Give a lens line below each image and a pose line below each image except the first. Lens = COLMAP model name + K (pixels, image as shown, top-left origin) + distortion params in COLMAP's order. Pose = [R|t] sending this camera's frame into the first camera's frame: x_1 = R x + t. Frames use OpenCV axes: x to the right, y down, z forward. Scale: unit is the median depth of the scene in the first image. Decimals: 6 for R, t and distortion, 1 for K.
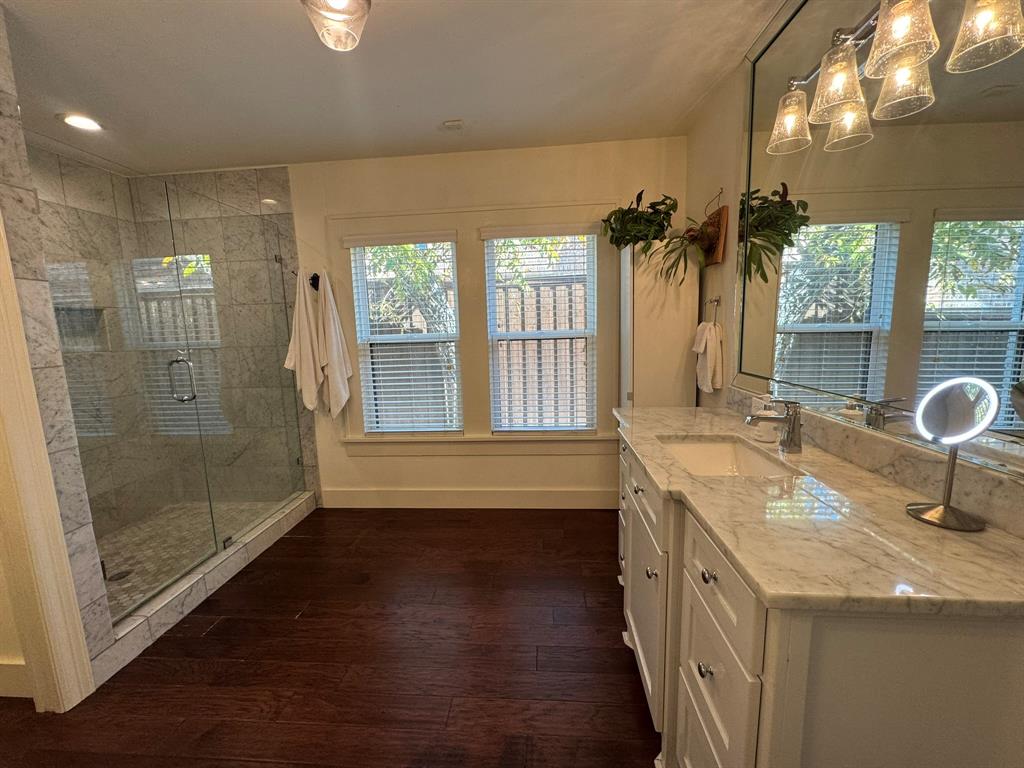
lens RADIAL K [[406.7, 0, 514.7], [0, 406.7, 383.9], [0, 0, 1]] dist [-0.008892, 0.002005]
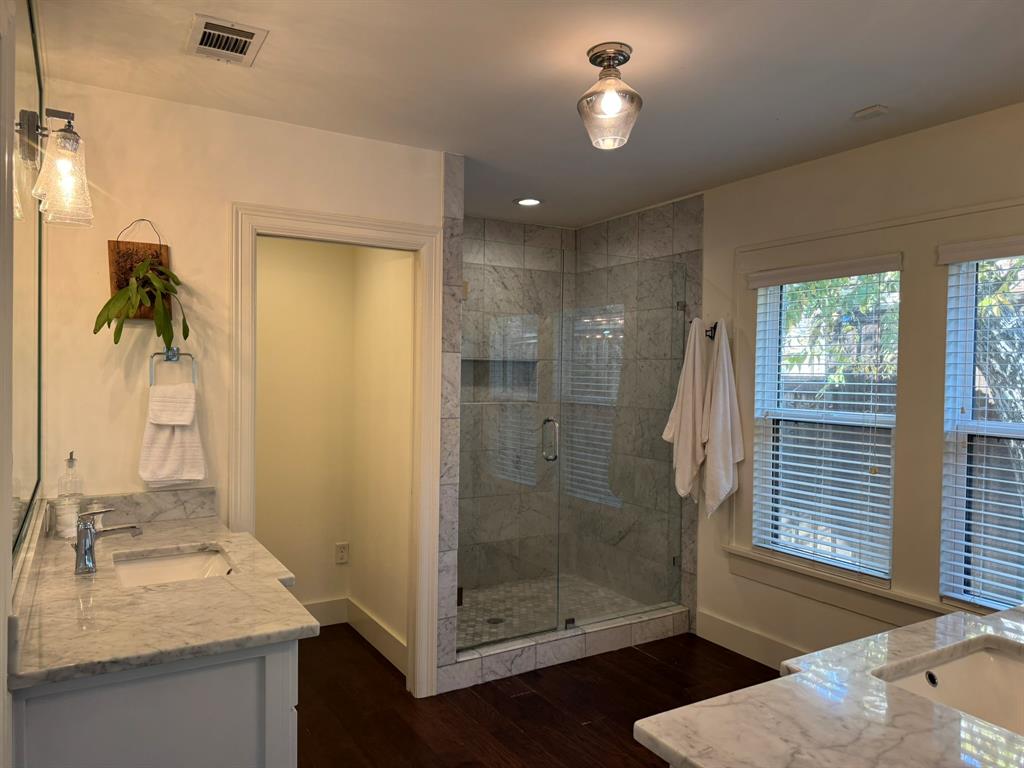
lens RADIAL K [[717.7, 0, 512.1], [0, 717.7, 384.8], [0, 0, 1]] dist [0.050032, -0.053296]
pose [[0.576093, 0.055295, -0.815512, 0.438143], [-0.149300, 0.988043, -0.038475, -0.046573], [0.803633, 0.143921, 0.577460, -0.096350]]
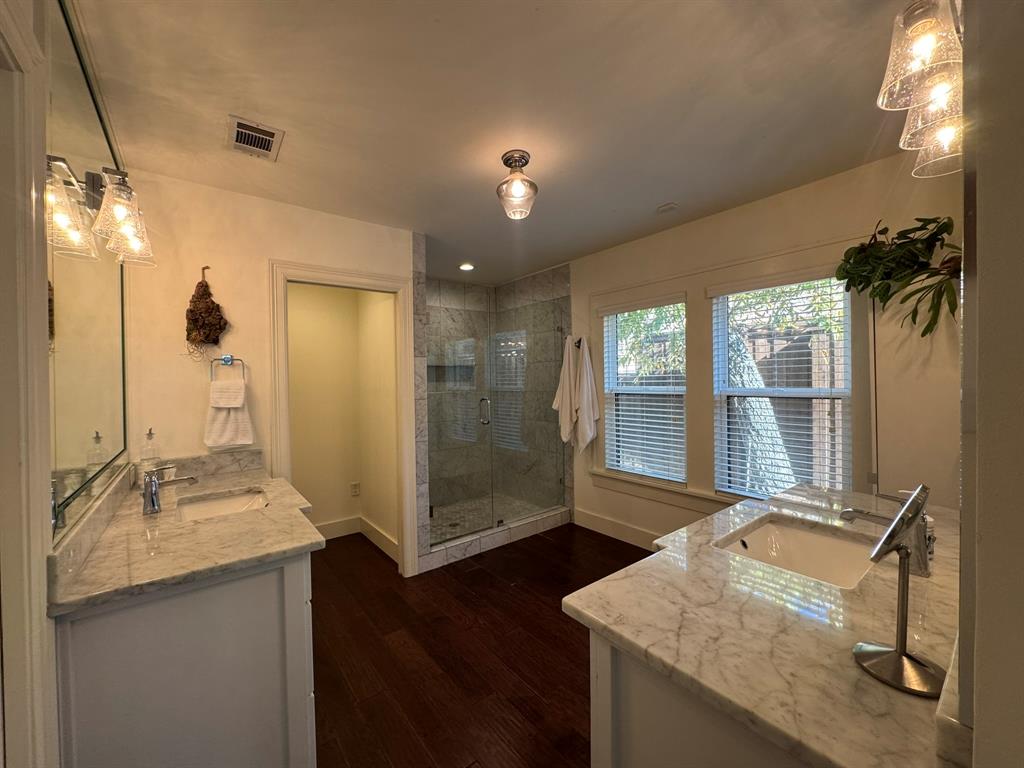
lens RADIAL K [[406.7, 0, 509.7], [0, 406.7, 382.2], [0, 0, 1]] dist [-0.008892, 0.002005]
pose [[0.673416, 0.025755, -0.738815, 0.346158], [-0.110331, 0.991702, -0.065994, -0.020711], [0.730985, 0.125956, 0.670669, -0.029038]]
